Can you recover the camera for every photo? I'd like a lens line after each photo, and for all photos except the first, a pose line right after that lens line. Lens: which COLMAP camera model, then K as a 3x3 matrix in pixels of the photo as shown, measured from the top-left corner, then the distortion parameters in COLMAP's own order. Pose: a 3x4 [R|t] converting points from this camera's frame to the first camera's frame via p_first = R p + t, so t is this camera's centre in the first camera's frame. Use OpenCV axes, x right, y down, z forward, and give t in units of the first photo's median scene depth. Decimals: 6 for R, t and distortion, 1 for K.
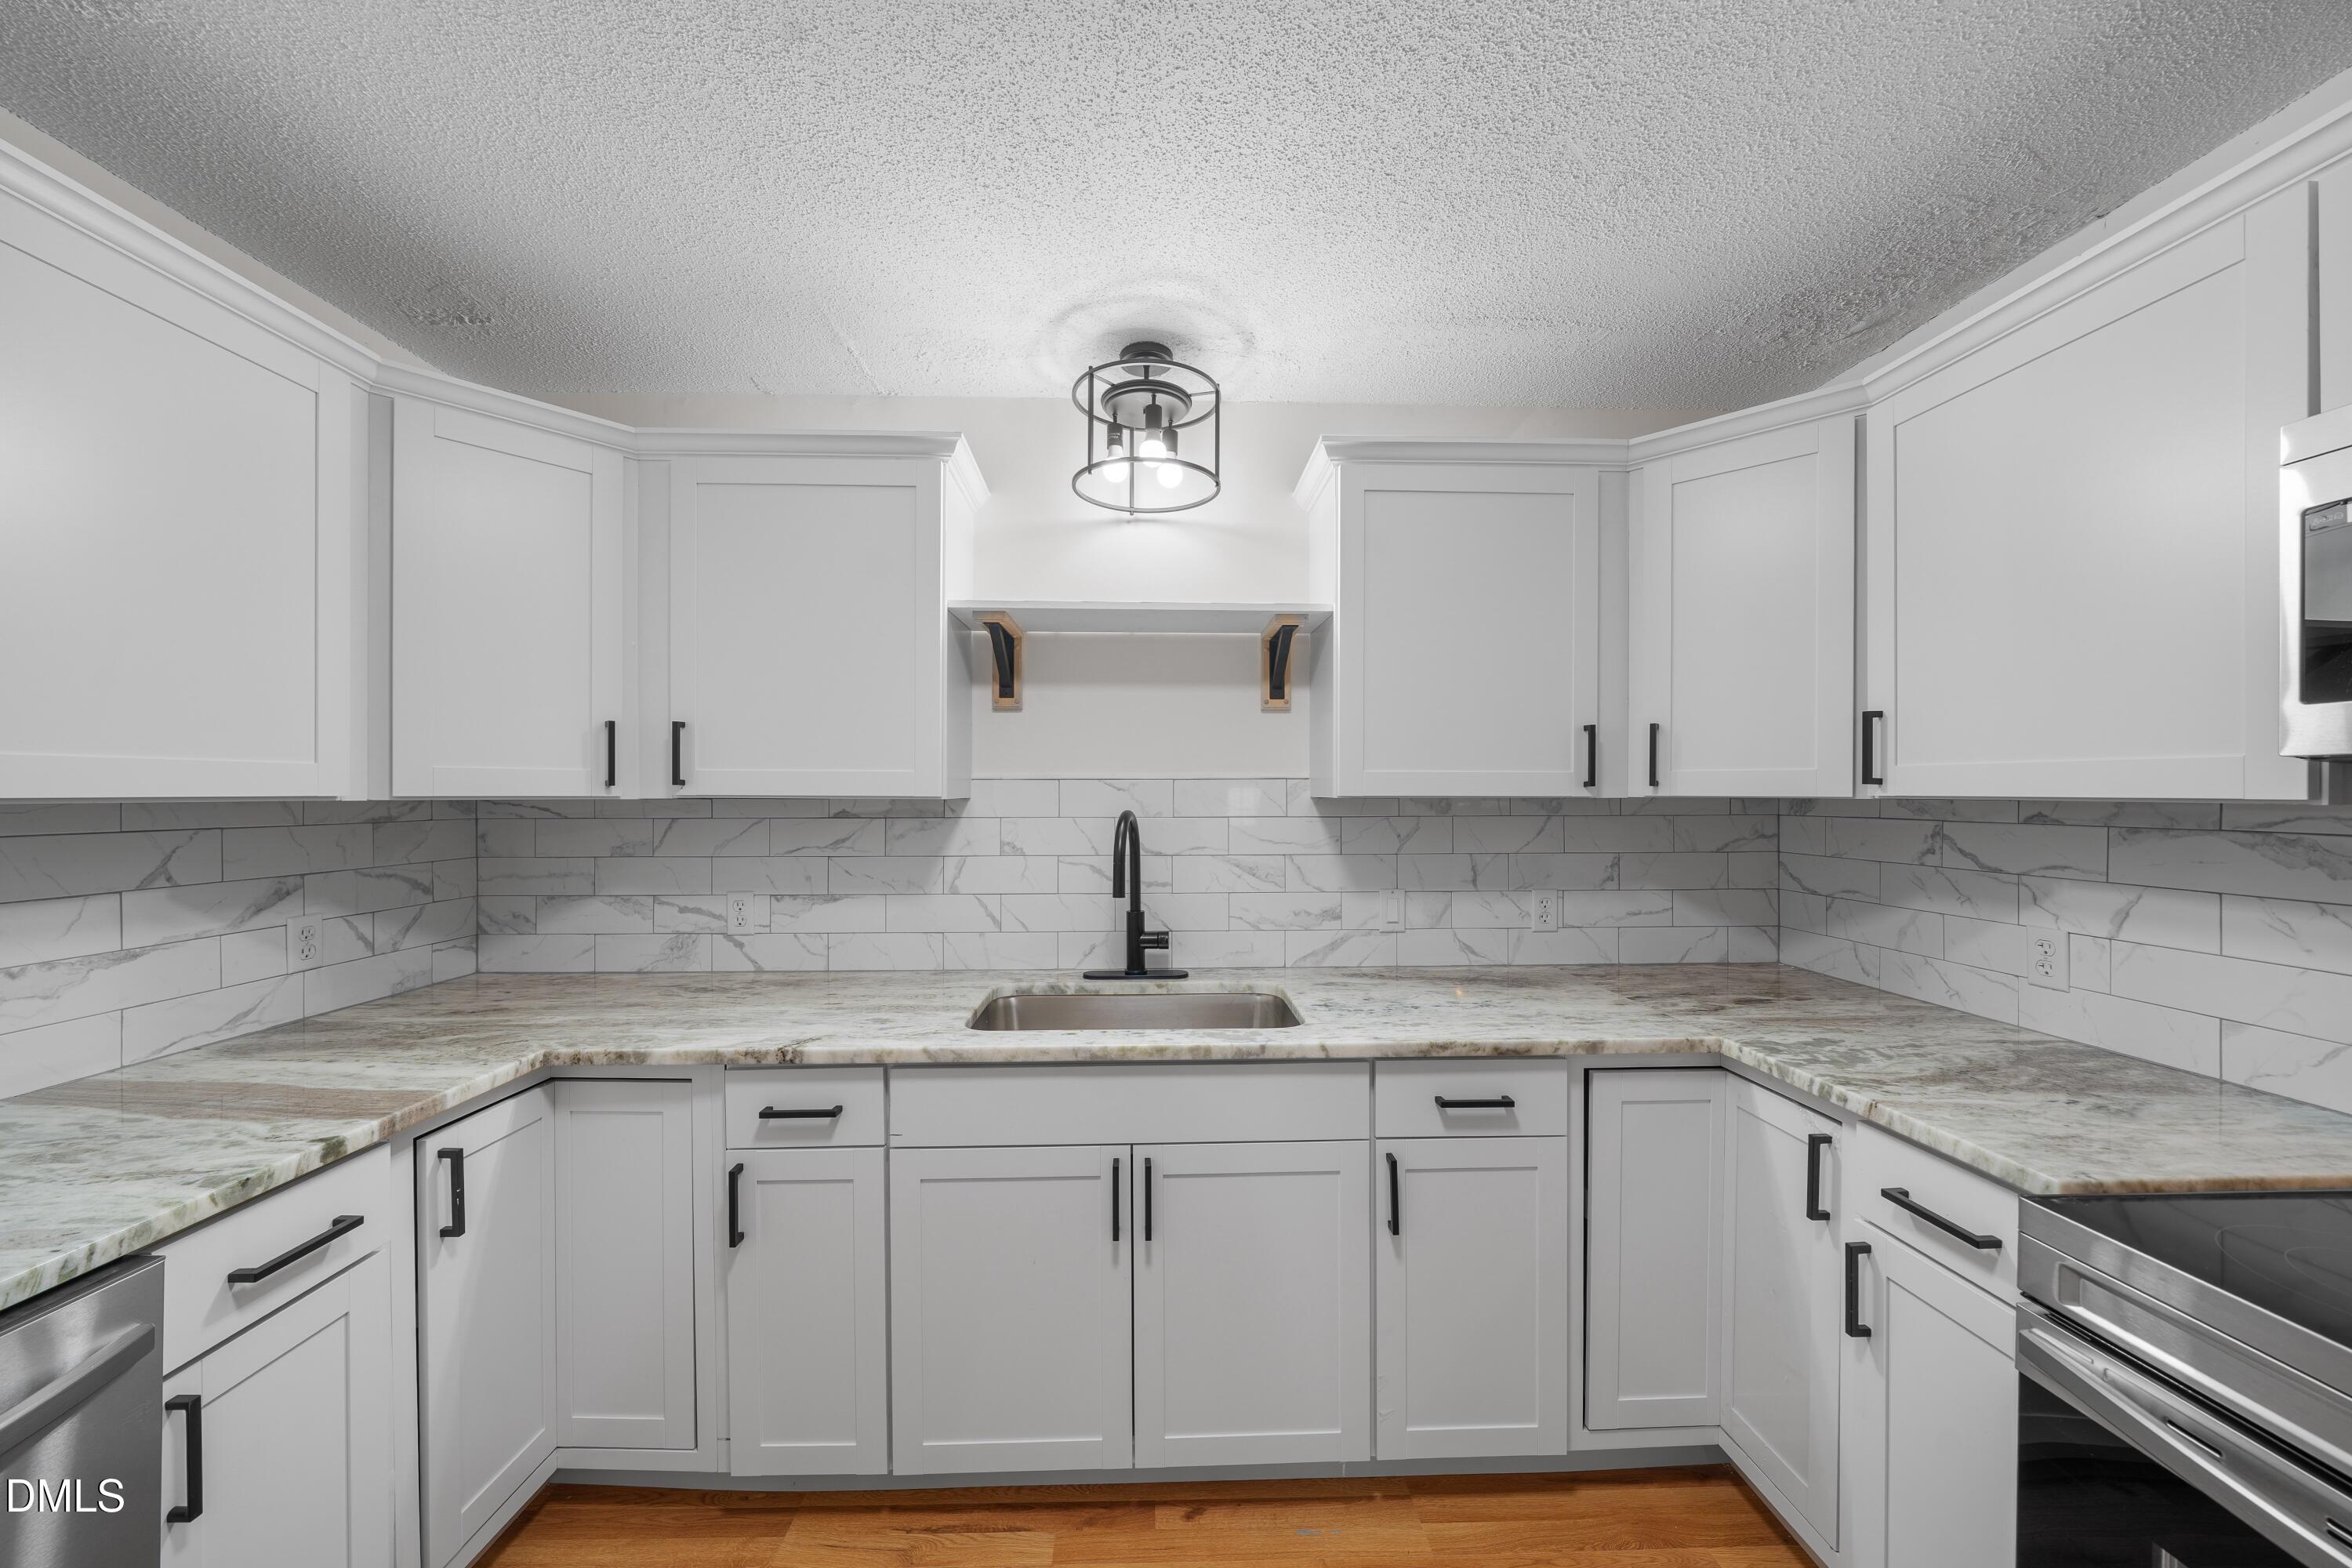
lens RADIAL K [[807.1, 0, 1164.5], [0, 807.1, 796.1], [0, 0, 1]] dist [-0.005464, 0.000233]
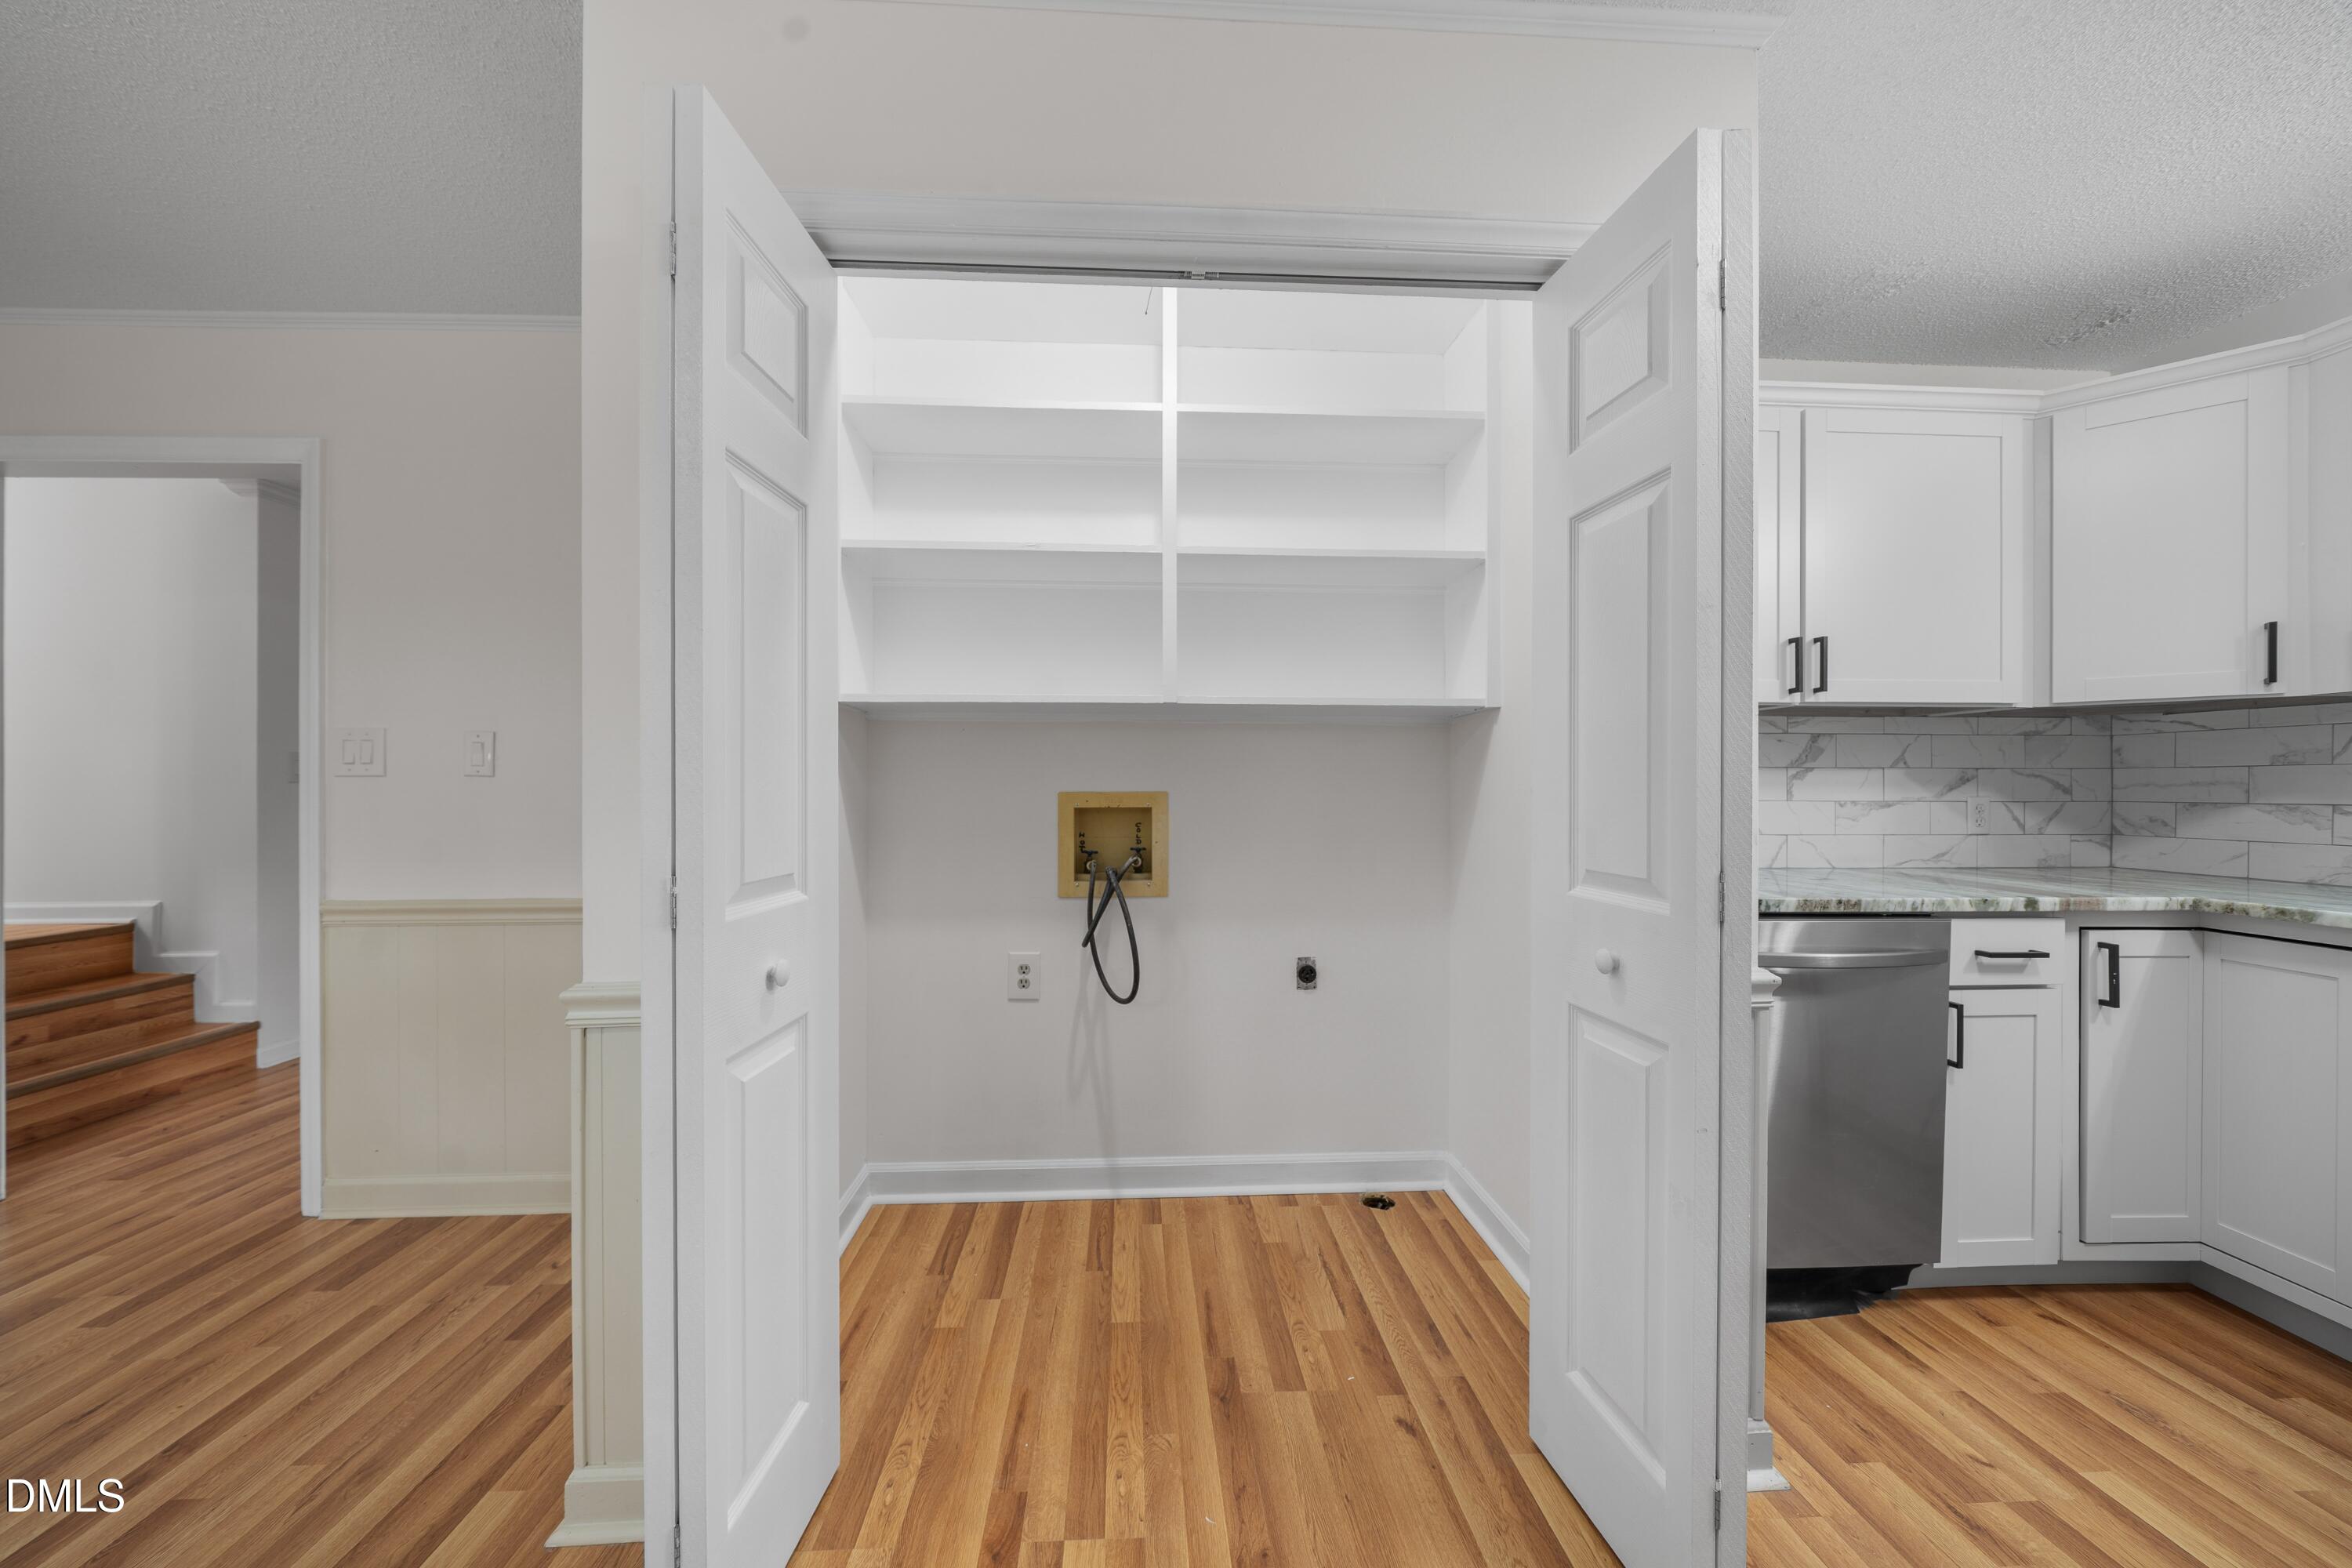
lens RADIAL K [[803.2, 0, 1168.3], [0, 803.2, 786.2], [0, 0, 1]] dist [-0.005065, 0.000012]
pose [[0.023528, -0.000262, -0.999723, 0.367482], [-0.005721, 0.999984, -0.000397, 0.147790], [0.999707, 0.005728, 0.023526, -0.538194]]
